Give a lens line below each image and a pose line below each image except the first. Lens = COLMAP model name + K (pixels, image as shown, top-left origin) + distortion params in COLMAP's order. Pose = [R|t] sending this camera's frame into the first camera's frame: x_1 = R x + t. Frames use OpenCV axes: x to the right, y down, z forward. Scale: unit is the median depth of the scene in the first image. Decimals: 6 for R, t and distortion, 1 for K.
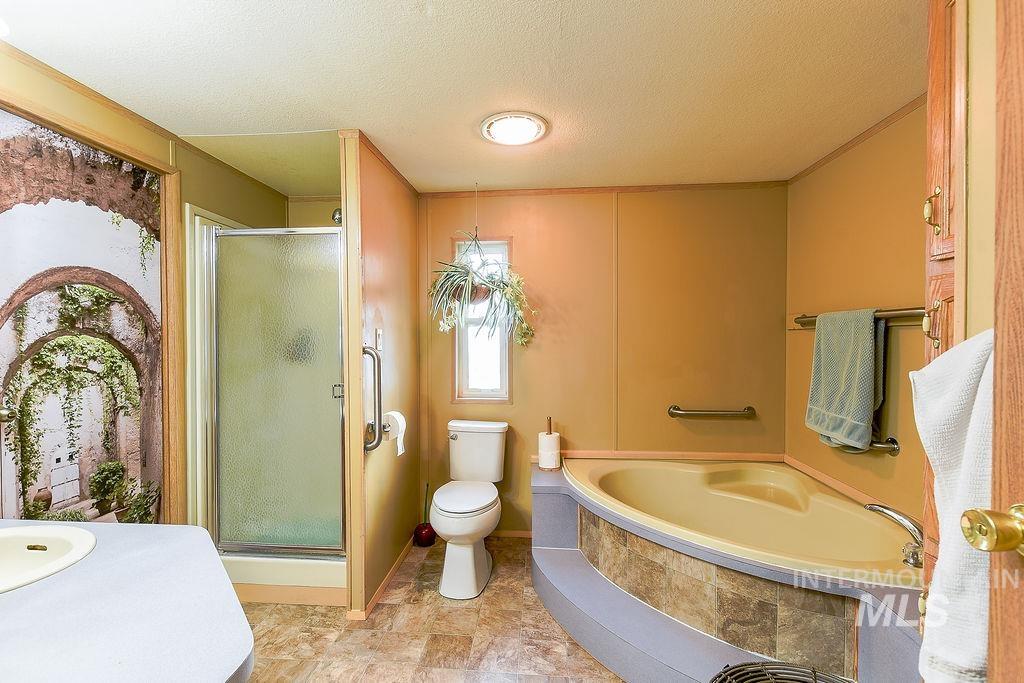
lens RADIAL K [[442.5, 0, 508.2], [0, 442.5, 343.9], [0, 0, 1]] dist [0.008627, -0.004314]
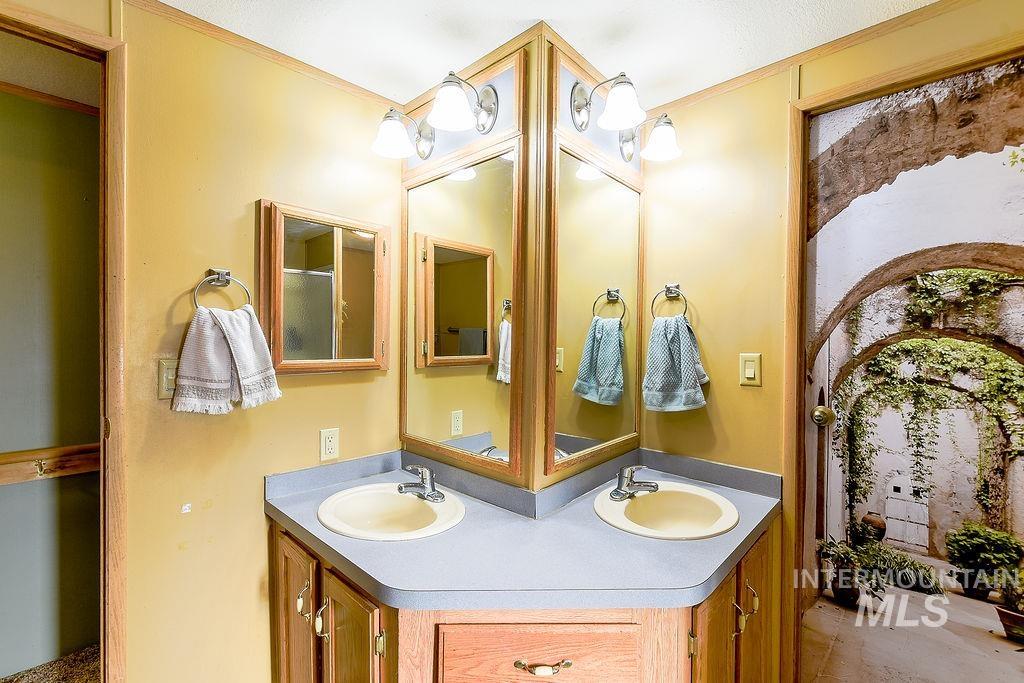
lens RADIAL K [[442.5, 0, 508.2], [0, 442.5, 343.9], [0, 0, 1]] dist [0.008627, -0.004314]
pose [[-0.627992, 0.009022, -0.778167, 0.067011], [-0.014525, 0.999623, 0.023311, -0.014019], [0.778084, 0.025942, -0.627624, 0.768135]]
